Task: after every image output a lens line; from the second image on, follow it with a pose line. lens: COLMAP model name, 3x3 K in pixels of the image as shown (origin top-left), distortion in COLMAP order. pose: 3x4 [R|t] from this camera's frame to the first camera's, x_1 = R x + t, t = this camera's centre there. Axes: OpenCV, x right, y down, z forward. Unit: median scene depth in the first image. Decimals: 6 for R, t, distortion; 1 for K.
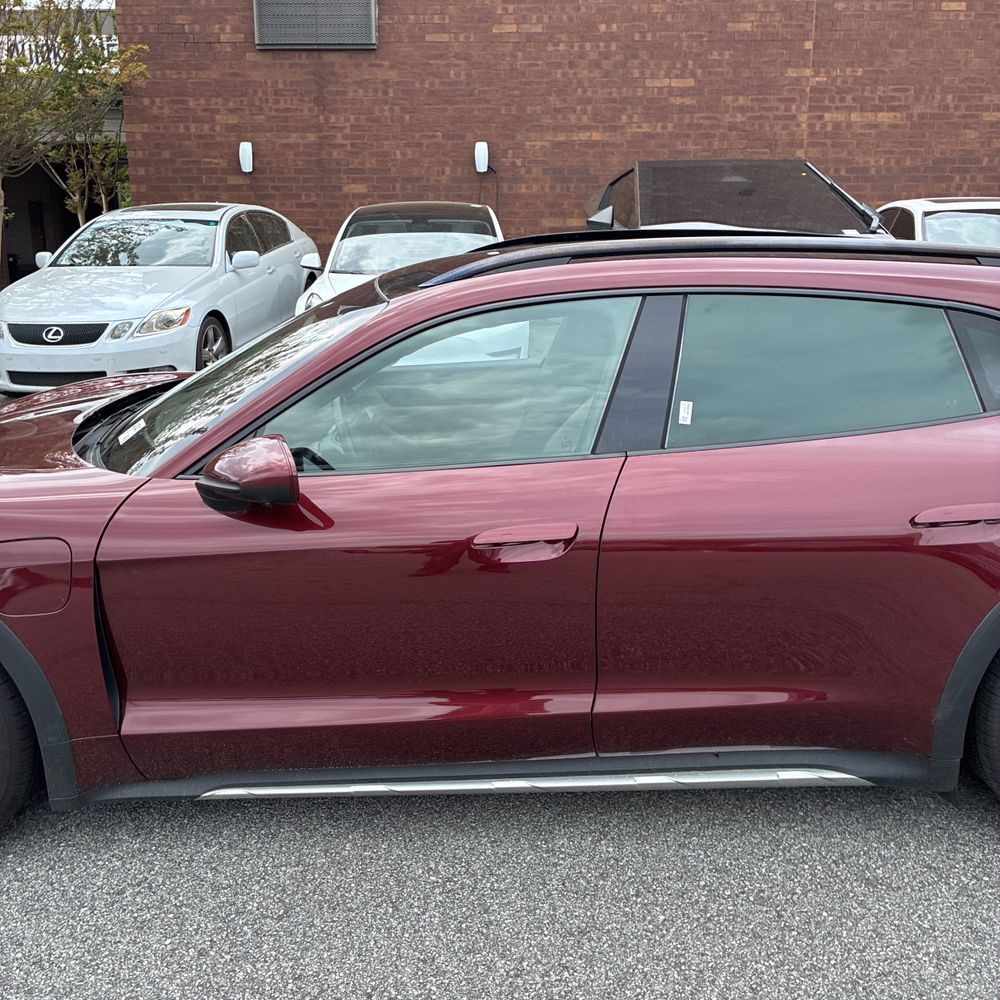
lens RADIAL K [[1010.3, 0, 493.5], [0, 1010.3, 502.1], [0, 0, 1]] dist [0.006623, 0.015826]
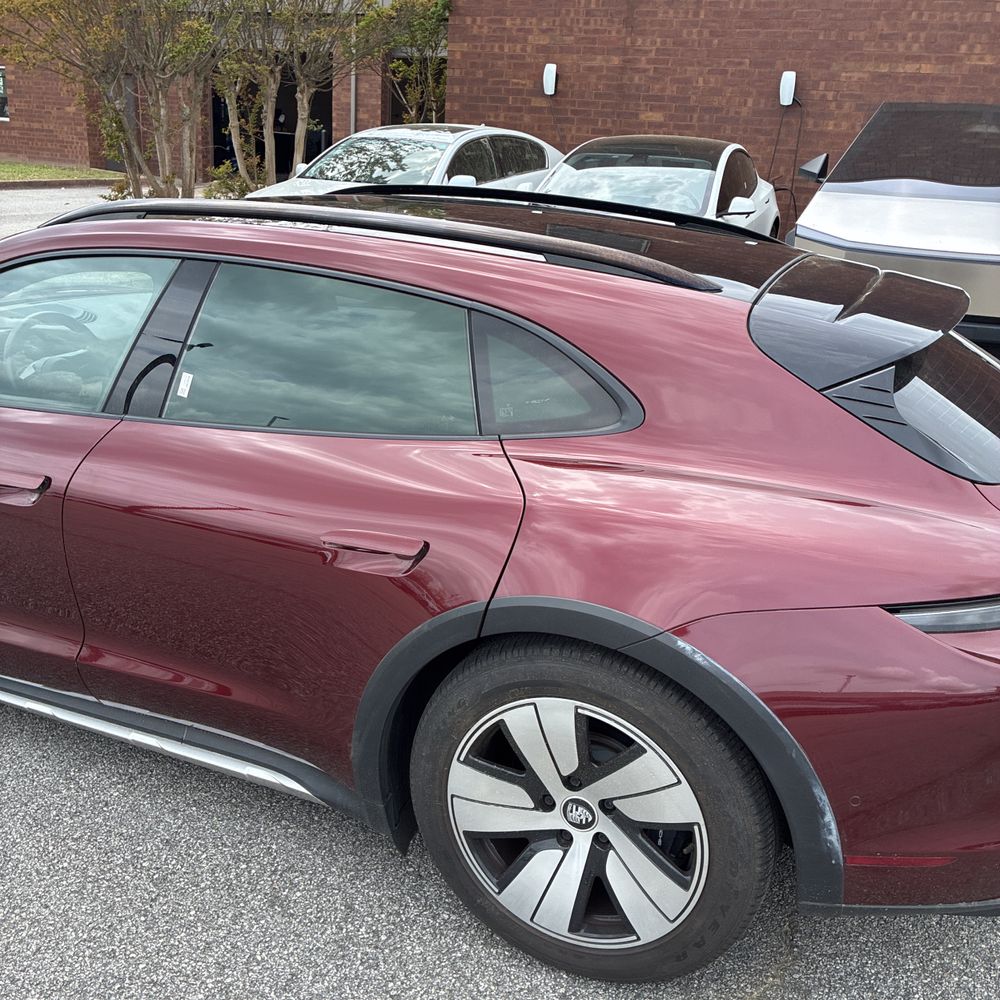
lens RADIAL K [[1003.2, 0, 488.0], [0, 1003.2, 513.5], [0, 0, 1]] dist [0.024197, -0.023456]
pose [[0.915435, 0.190312, -0.354628, 0.135812], [-0.161094, 0.980737, 0.110469, -0.019996], [0.368820, -0.043999, 0.928459, 0.034028]]
